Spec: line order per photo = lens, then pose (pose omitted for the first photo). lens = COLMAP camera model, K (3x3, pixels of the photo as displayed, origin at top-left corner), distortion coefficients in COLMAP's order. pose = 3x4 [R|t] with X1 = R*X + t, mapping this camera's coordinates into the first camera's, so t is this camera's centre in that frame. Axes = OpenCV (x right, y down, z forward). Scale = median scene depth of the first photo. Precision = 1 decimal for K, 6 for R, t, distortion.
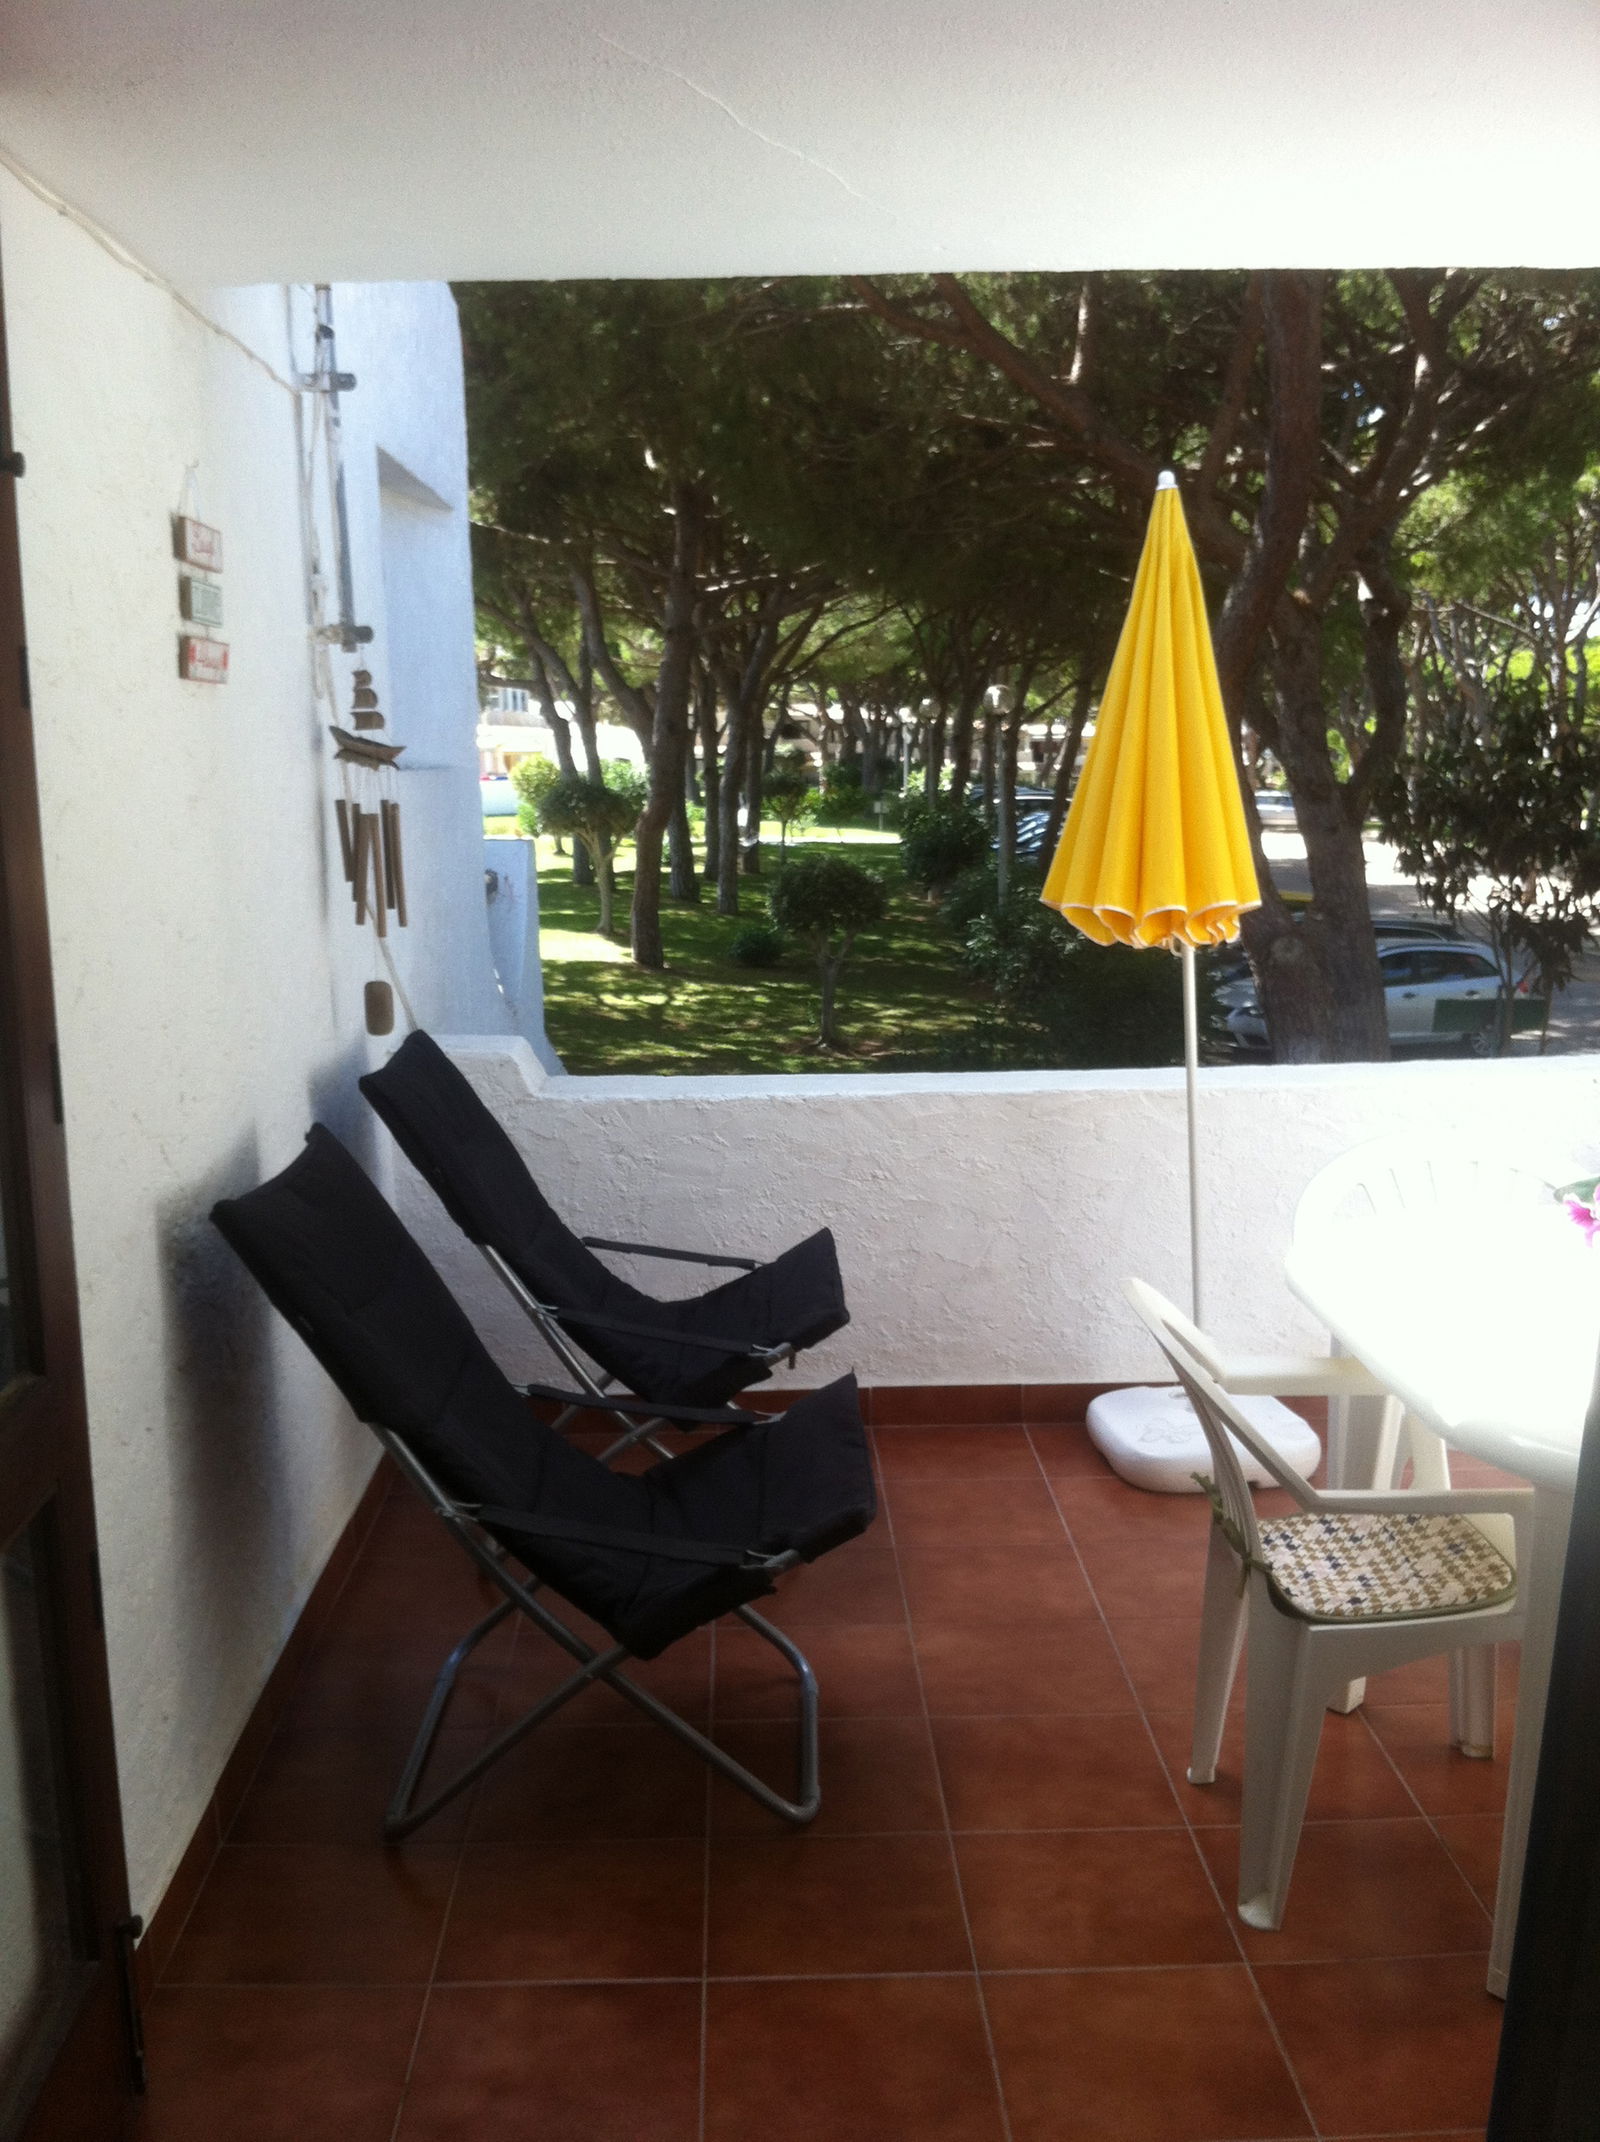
lens RADIAL K [[2177.4, 0, 754.8], [0, 2177.4, 1071.4], [0, 0, 1]] dist [0.253567, -0.749867]
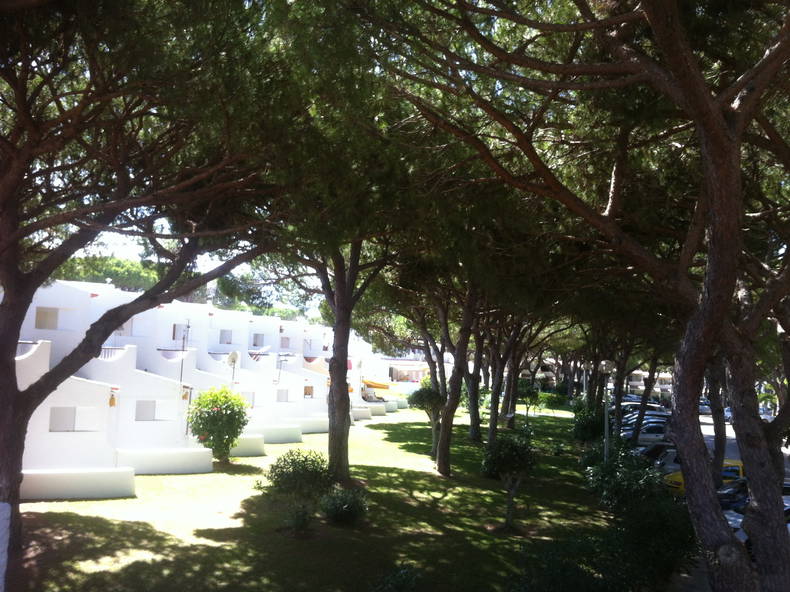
lens RADIAL K [[803.1, 0, 395.0], [0, 803.1, 296.0], [0, 0, 1]] dist [0.253567, -0.749867]
pose [[0.983296, 0.034137, -0.178784, 0.046047], [-0.074984, 0.971004, -0.227001, -0.035793], [0.165851, 0.236615, 0.957344, 0.161600]]
